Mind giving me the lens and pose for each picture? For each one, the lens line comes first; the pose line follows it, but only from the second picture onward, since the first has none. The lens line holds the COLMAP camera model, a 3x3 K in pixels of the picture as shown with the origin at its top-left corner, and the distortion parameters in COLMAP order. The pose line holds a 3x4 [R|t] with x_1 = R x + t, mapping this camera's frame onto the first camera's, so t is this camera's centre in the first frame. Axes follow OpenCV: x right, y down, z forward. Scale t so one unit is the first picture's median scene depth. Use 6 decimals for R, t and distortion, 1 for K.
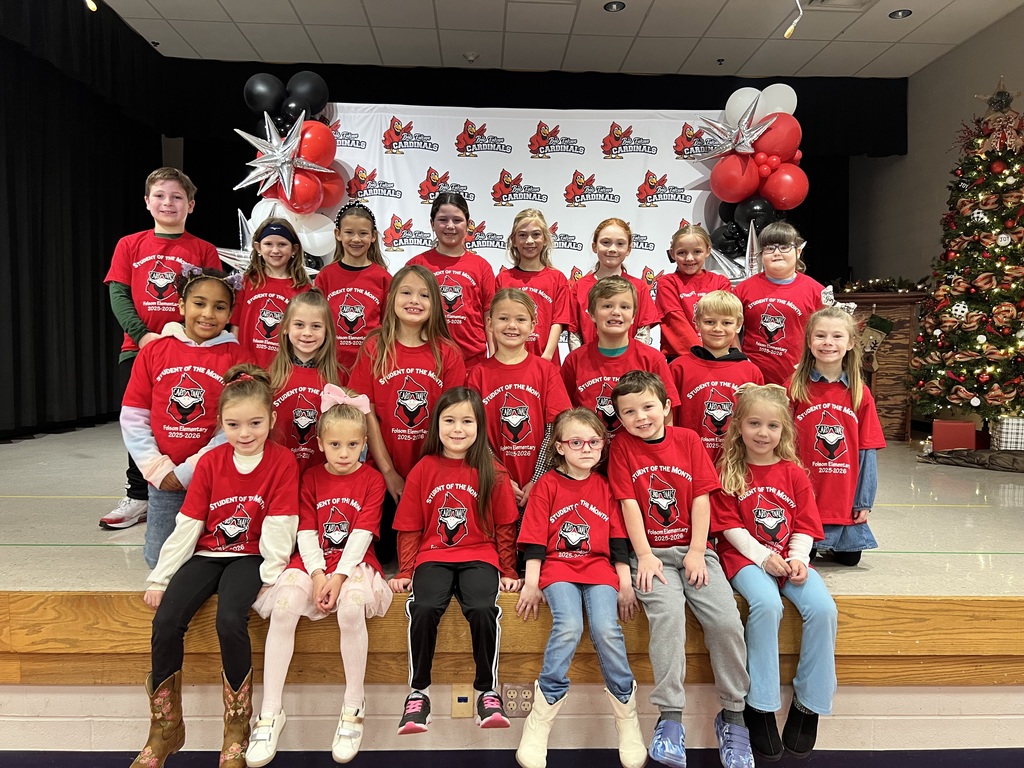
lens RADIAL K [[767.1, 0, 510.1], [0, 767.1, 383.7], [0, 0, 1]] dist [0.055046, -0.065829]
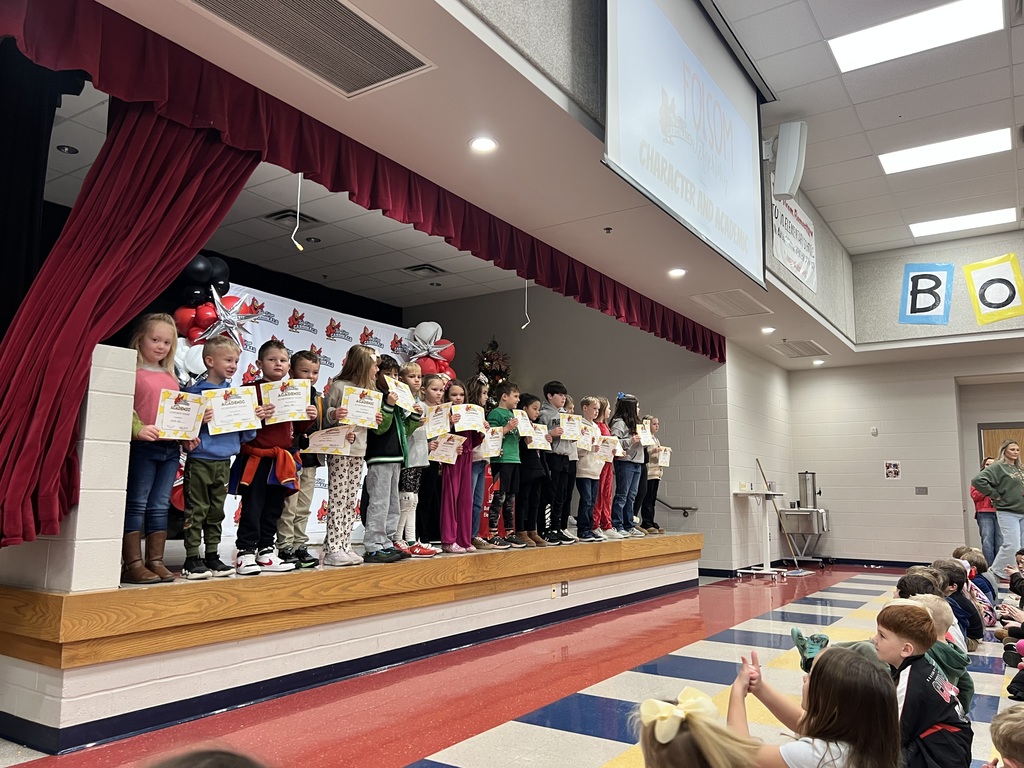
lens RADIAL K [[767.1, 0, 510.1], [0, 767.1, 383.7], [0, 0, 1]] dist [0.055046, -0.065829]
pose [[0.585318, 0.105278, 0.803940, -1.009872], [0.035501, 0.987256, -0.155130, 0.053442], [-0.810026, 0.119341, 0.574121, -0.193240]]
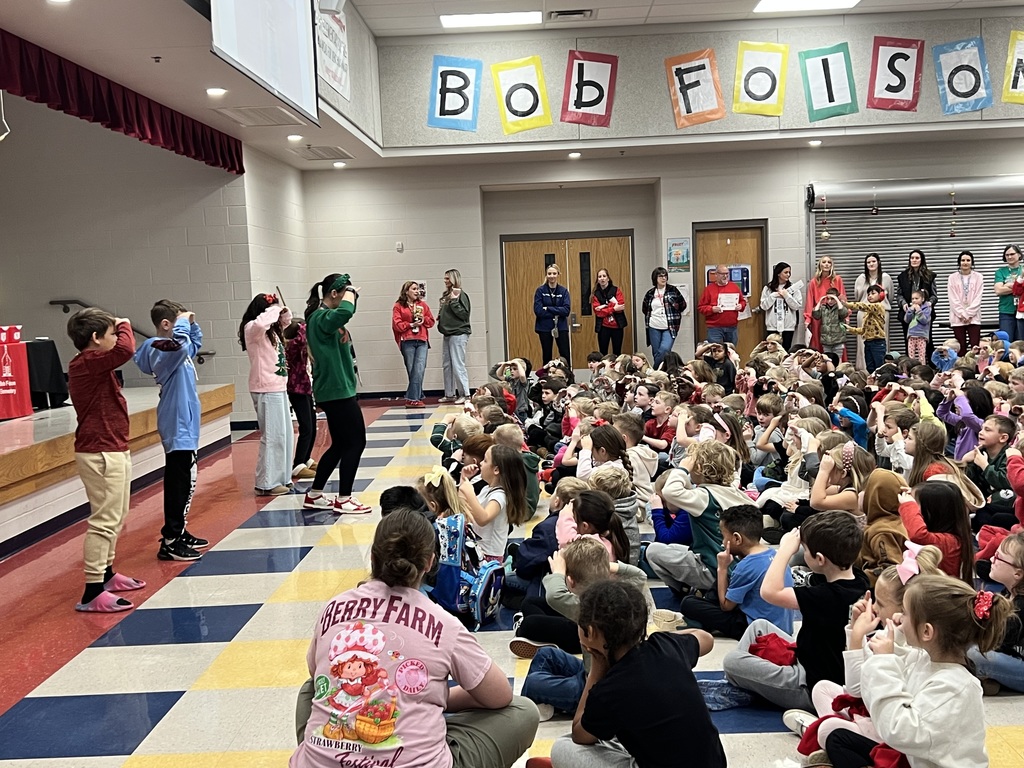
lens RADIAL K [[1200.7, 0, 512.0], [0, 1200.7, 384.0], [0, 0, 1]] dist [0.062141, -0.072863]
pose [[0.063368, -0.100426, 0.992924, -1.584939], [0.089624, 0.991477, 0.094560, -0.034830], [-0.993958, 0.082997, 0.071829, -0.214774]]
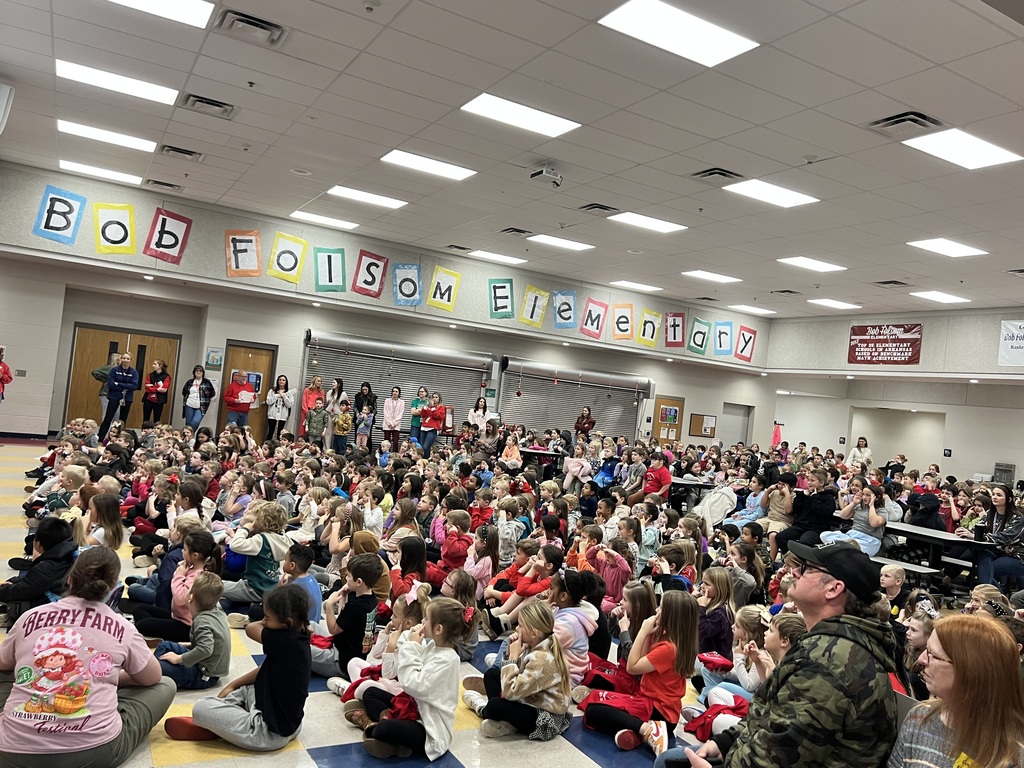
lens RADIAL K [[794.4, 0, 516.6], [0, 794.4, 370.0], [0, 0, 1]] dist [0.007860, -0.001132]
pose [[-0.452583, -0.033142, 0.891106, -1.645022], [-0.073839, 0.997270, -0.000412, -0.069761], [-0.888660, -0.065985, -0.453795, -0.113599]]
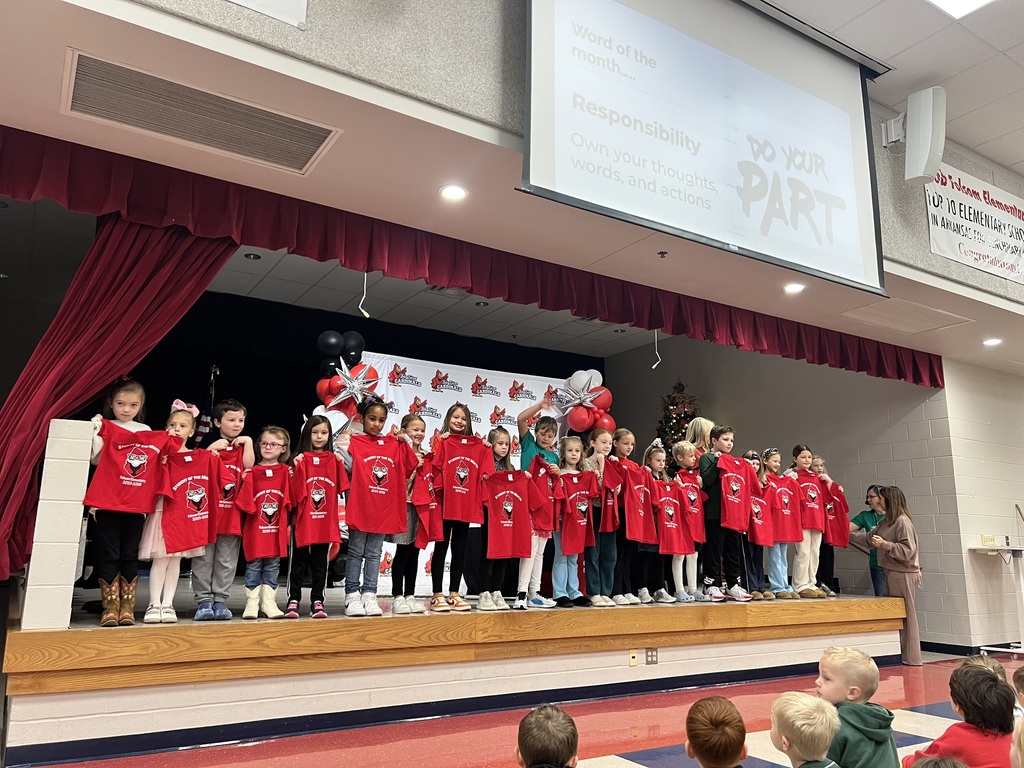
lens RADIAL K [[752.6, 0, 500.2], [0, 752.6, 378.6], [0, 0, 1]] dist [0.052952, -0.061112]
pose [[0.872581, 0.099779, 0.478169, -0.697741], [0.021114, 0.970295, -0.241000, 0.061098], [-0.488012, 0.220389, 0.844555, -0.399668]]
